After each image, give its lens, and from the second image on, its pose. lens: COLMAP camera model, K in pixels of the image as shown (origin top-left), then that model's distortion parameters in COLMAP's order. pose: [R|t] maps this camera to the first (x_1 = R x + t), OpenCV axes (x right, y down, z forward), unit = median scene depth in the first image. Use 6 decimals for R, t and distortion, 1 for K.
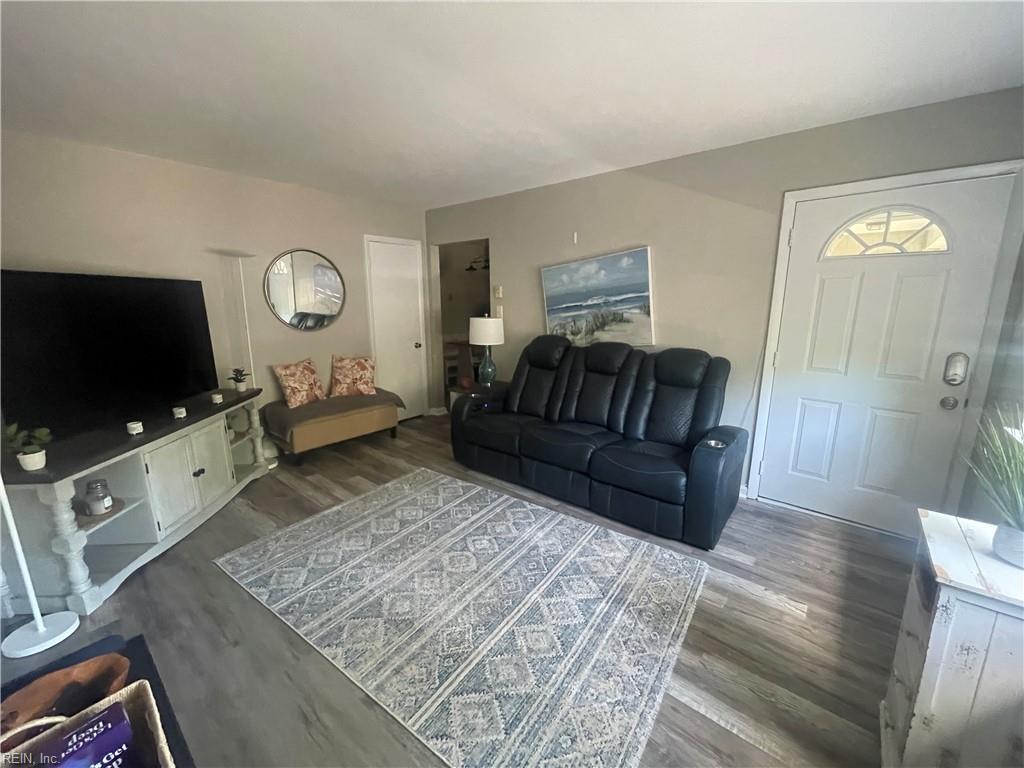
lens RADIAL K [[414.7, 0, 508.7], [0, 414.7, 382.9], [0, 0, 1]] dist [-0.002468, 0.000915]
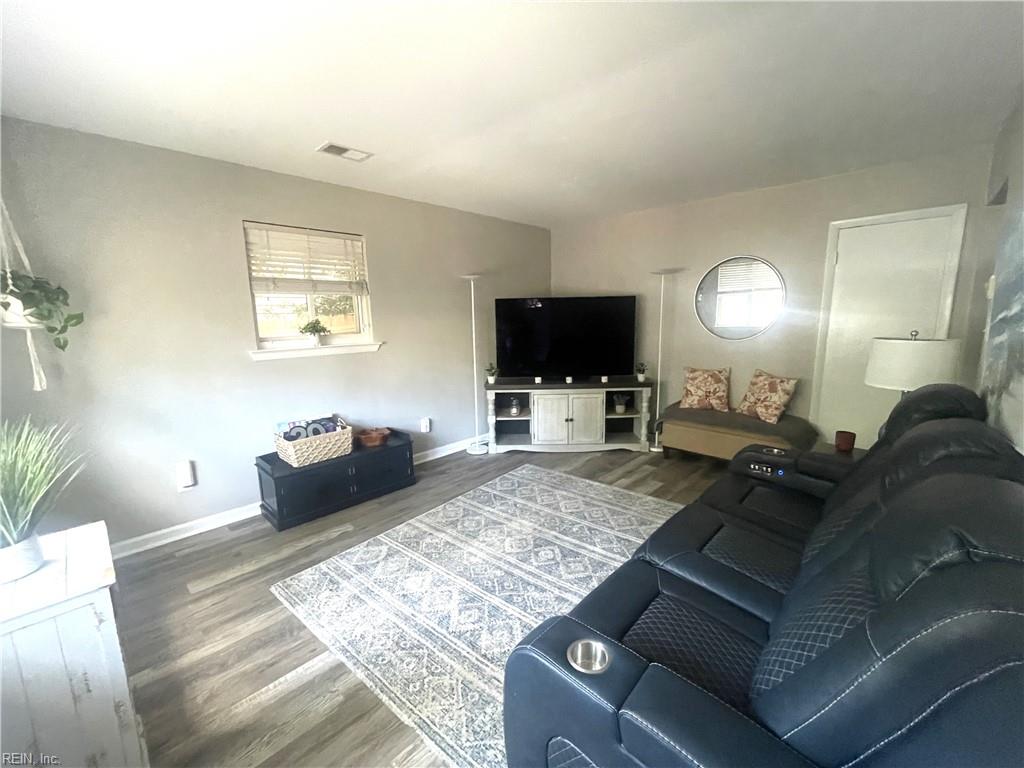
lens RADIAL K [[414.7, 0, 511.6], [0, 414.7, 385.1], [0, 0, 1]] dist [-0.002468, 0.000915]
pose [[-0.068123, 0.175094, -0.982192, 0.868431], [-0.182465, 0.965688, 0.184807, -0.178401], [0.980849, 0.191806, -0.033837, 0.895745]]
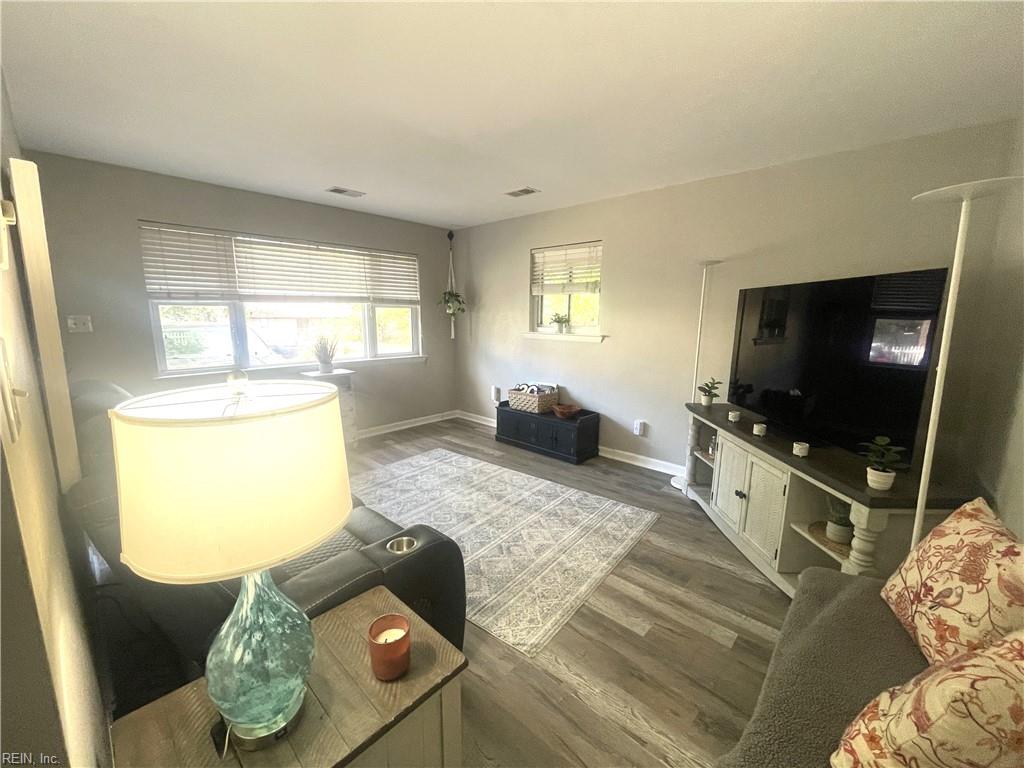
lens RADIAL K [[414.7, 0, 507.4], [0, 414.7, 387.3], [0, 0, 1]] dist [-0.002468, 0.000915]
pose [[-0.998447, -0.014208, 0.053863, -0.304375], [0.006702, 0.929263, 0.369357, -0.384138], [-0.055301, 0.369145, -0.927725, 1.974816]]
